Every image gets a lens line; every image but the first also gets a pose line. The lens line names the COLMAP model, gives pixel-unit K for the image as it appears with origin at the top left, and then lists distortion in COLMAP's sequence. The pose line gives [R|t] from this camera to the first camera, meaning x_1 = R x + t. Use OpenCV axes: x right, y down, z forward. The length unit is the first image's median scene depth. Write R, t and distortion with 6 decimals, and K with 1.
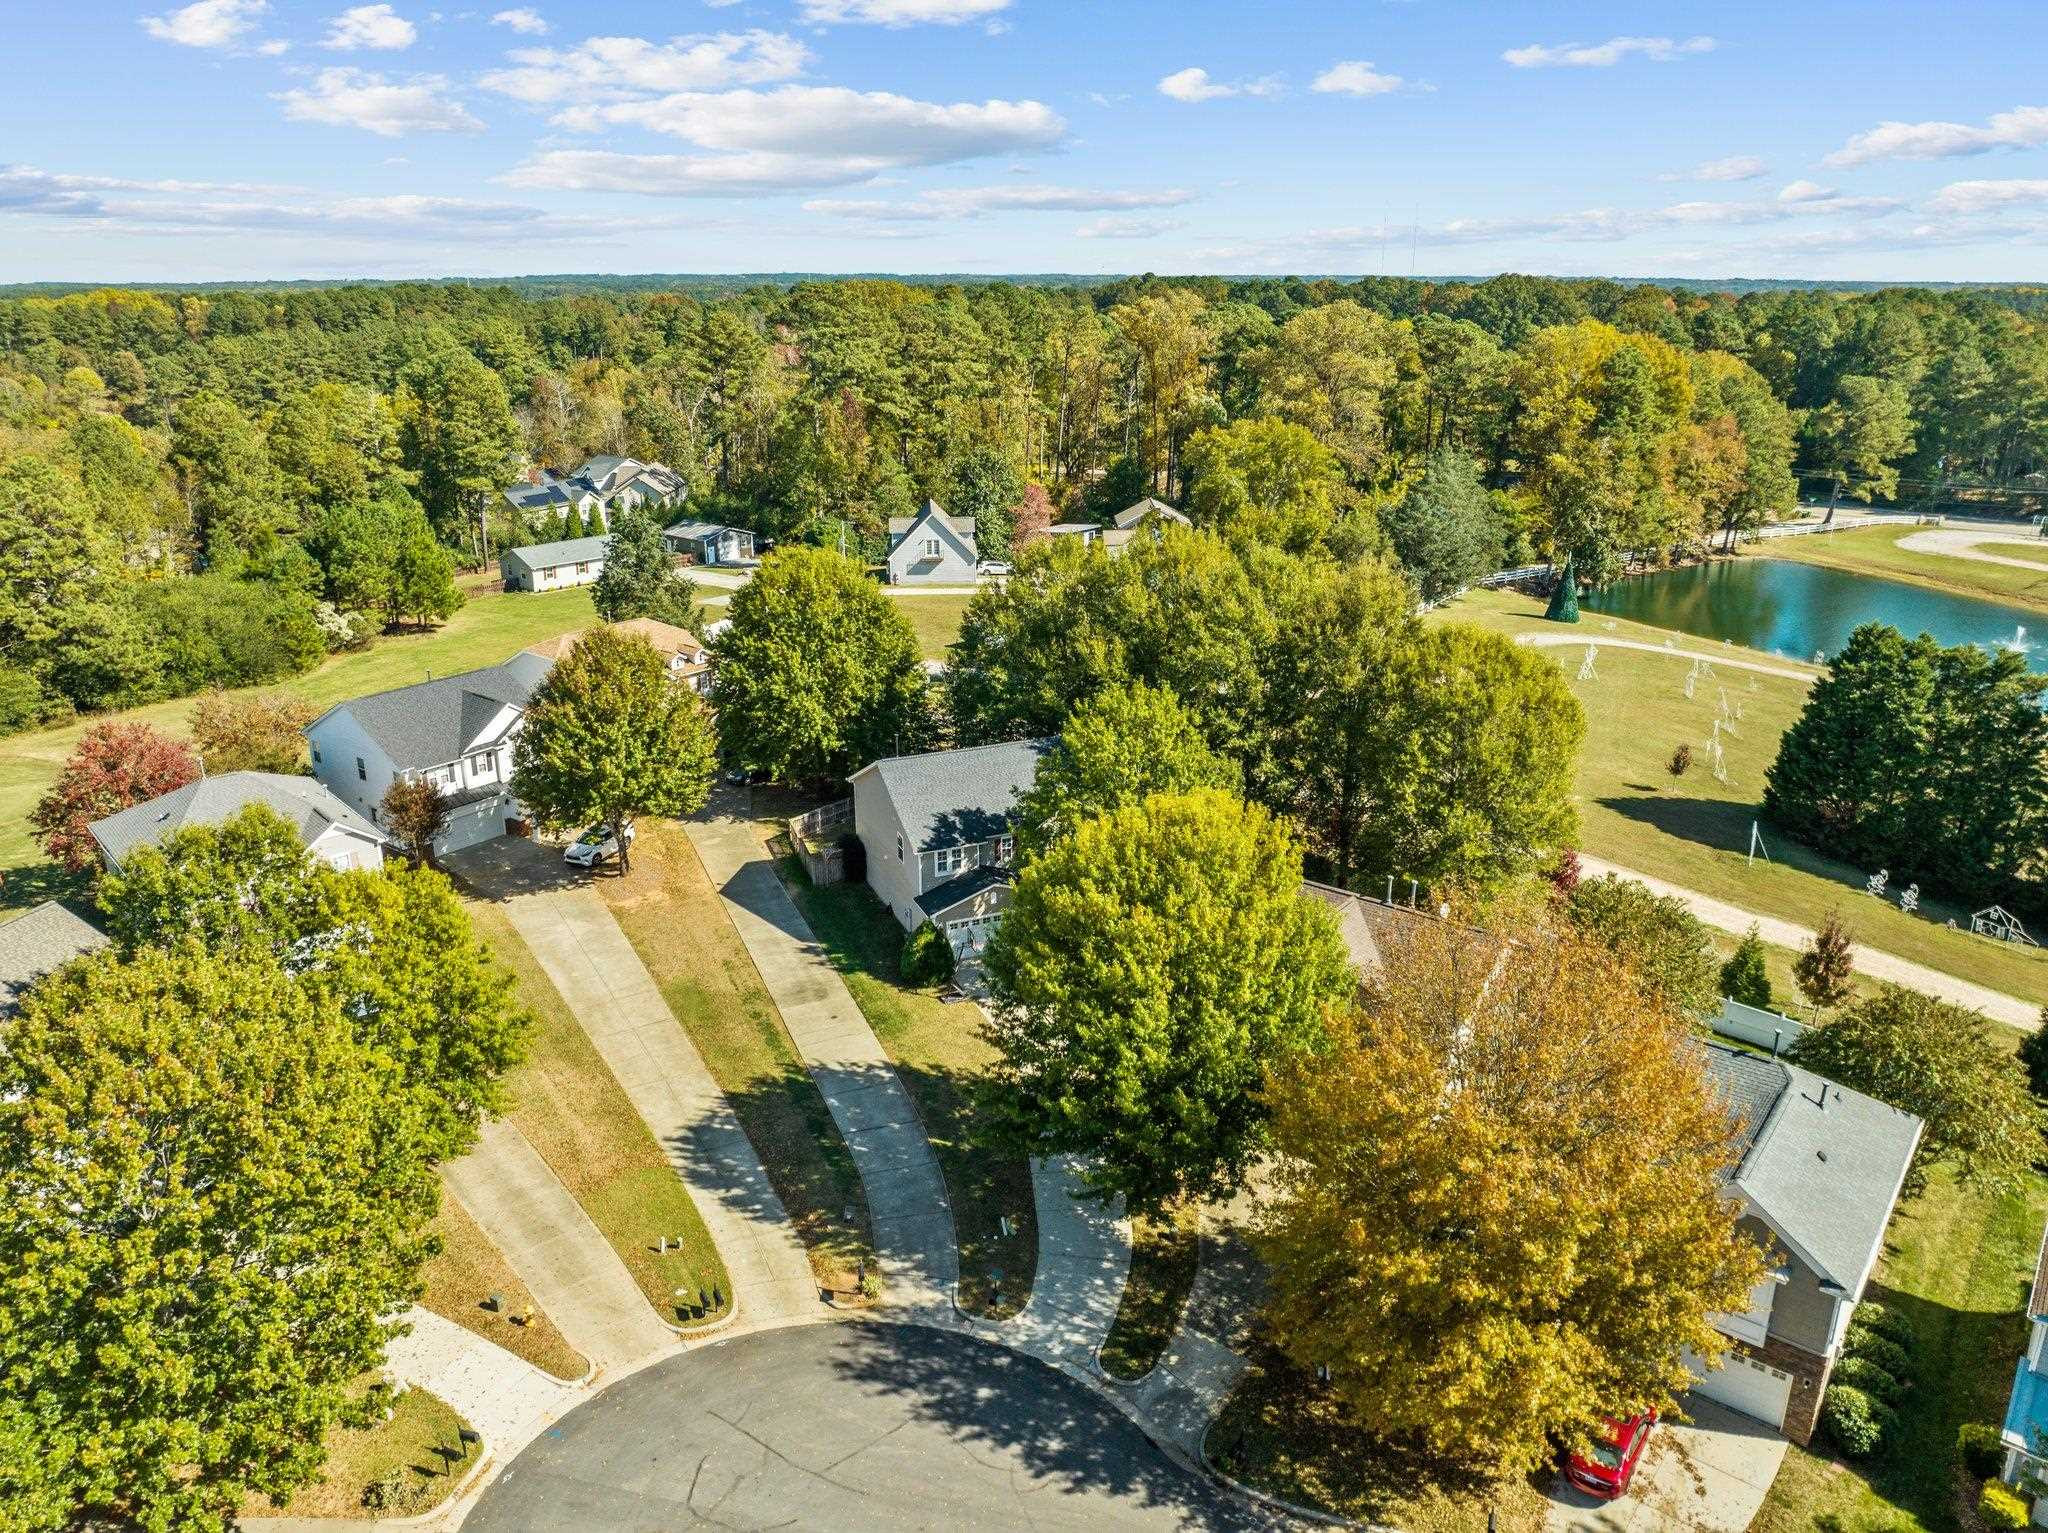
lens RADIAL K [[1440.1, 0, 1024.0], [0, 1440.1, 766.5], [0, 0, 1]] dist [-0.073076, 0.038274]
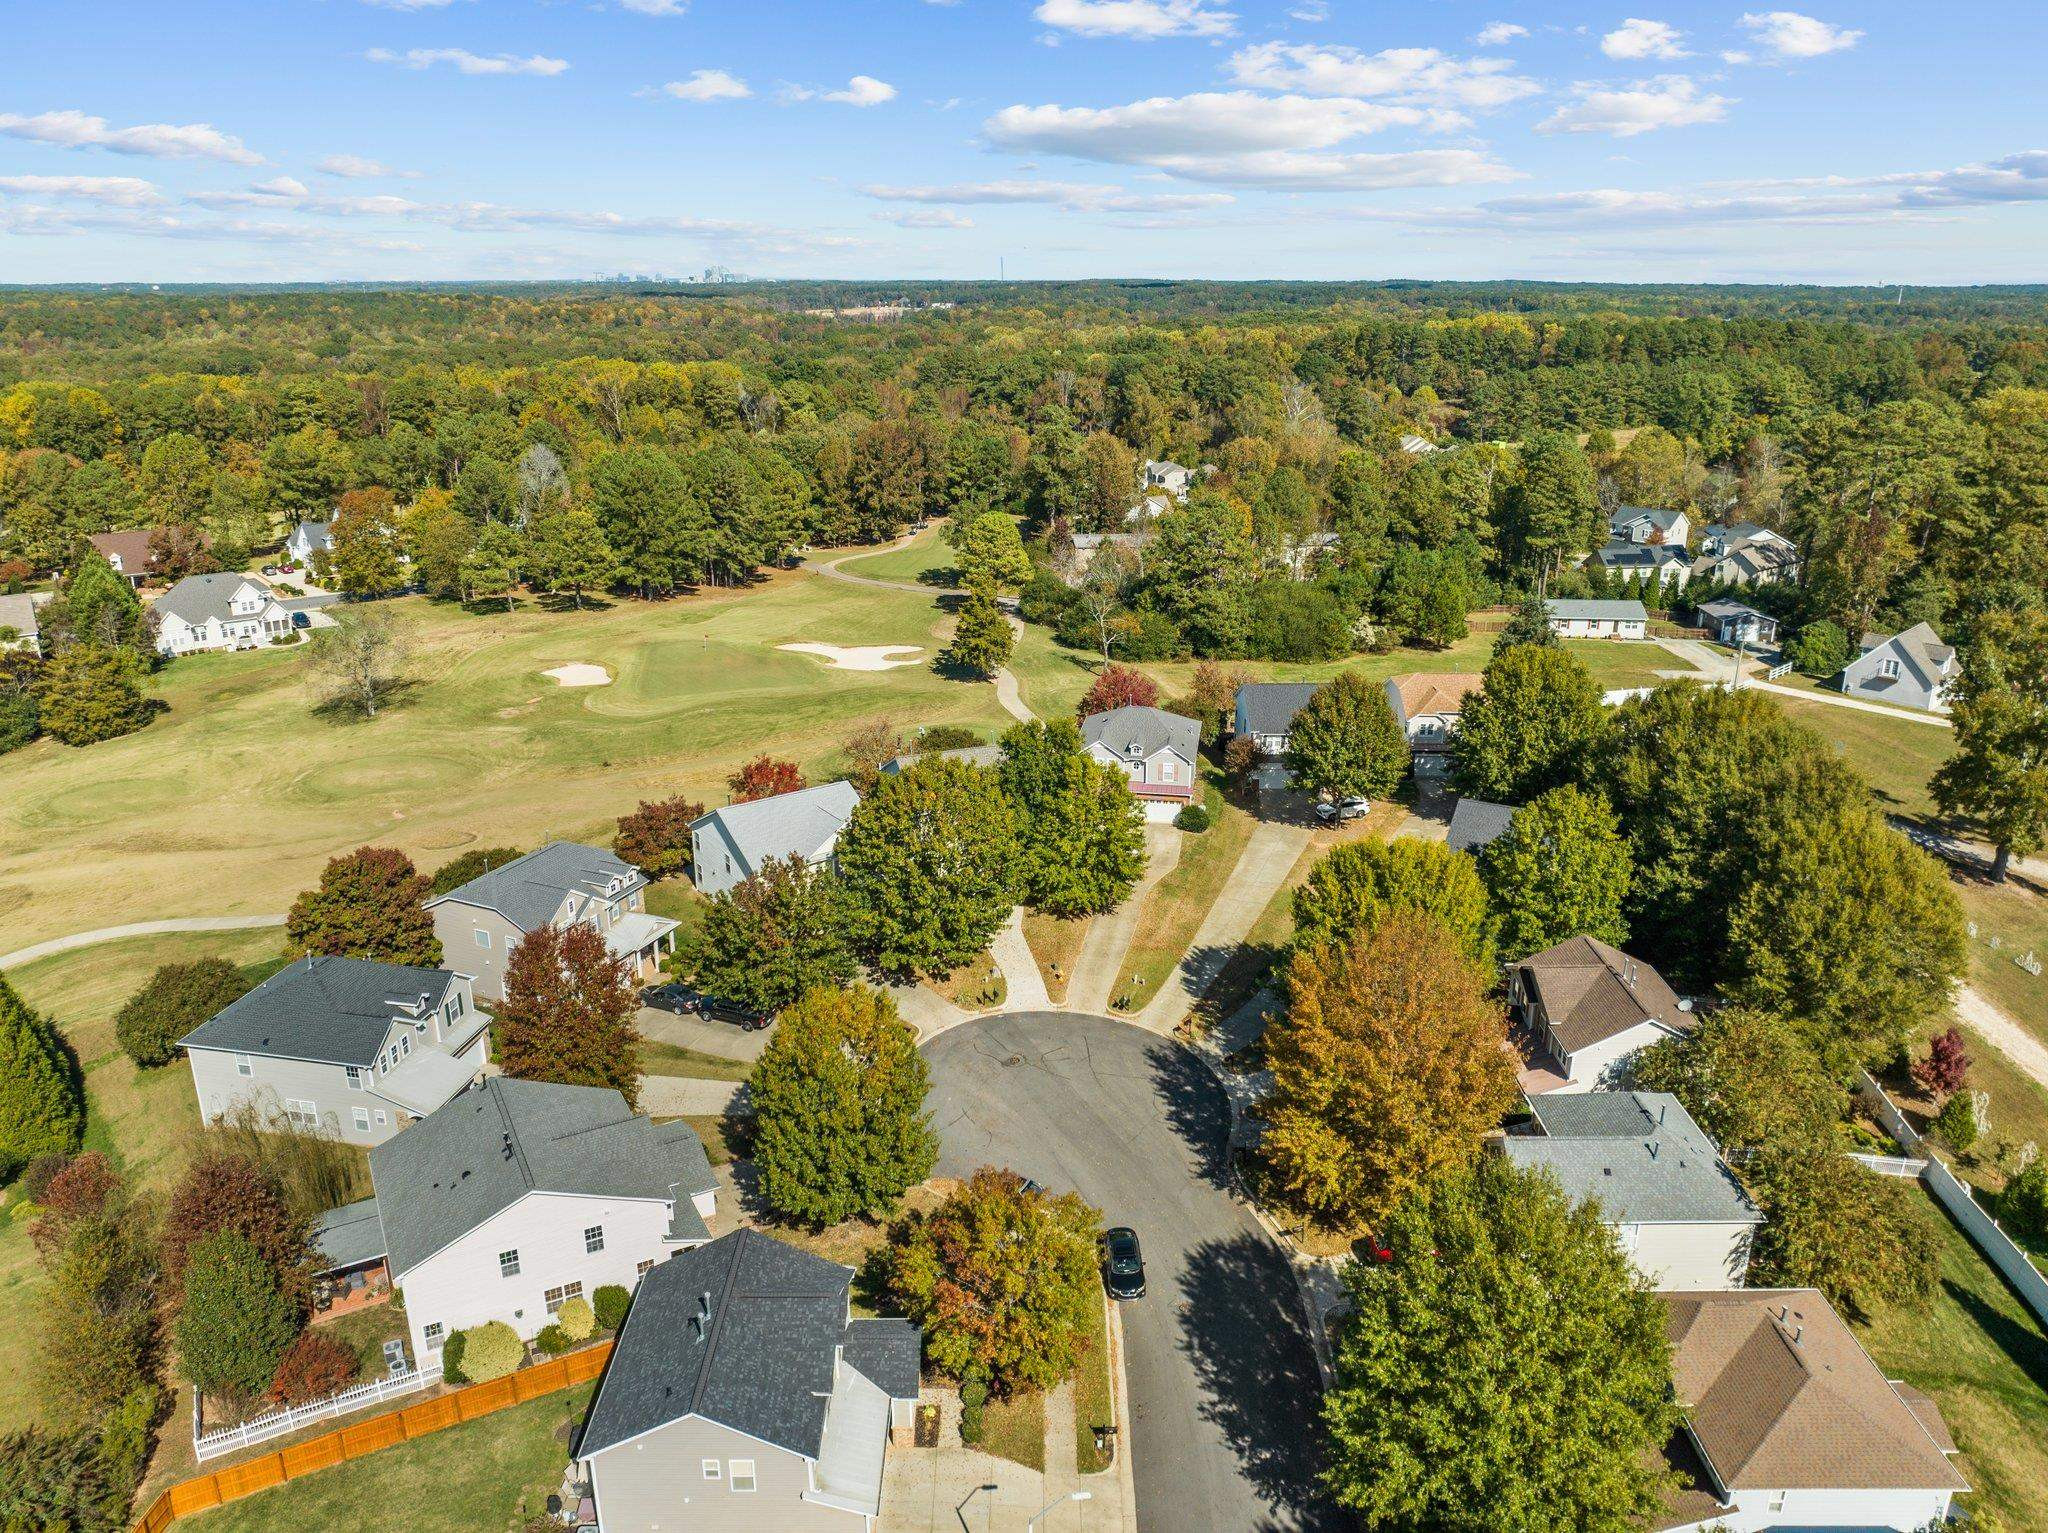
lens RADIAL K [[1440.1, 0, 1024.0], [0, 1440.1, 766.5], [0, 0, 1]] dist [-0.073076, 0.038274]
pose [[0.613858, 0.252030, -0.748103, 0.326190], [-0.250246, 0.960917, 0.118386, -0.044206], [0.748702, 0.114538, 0.652936, -0.139601]]
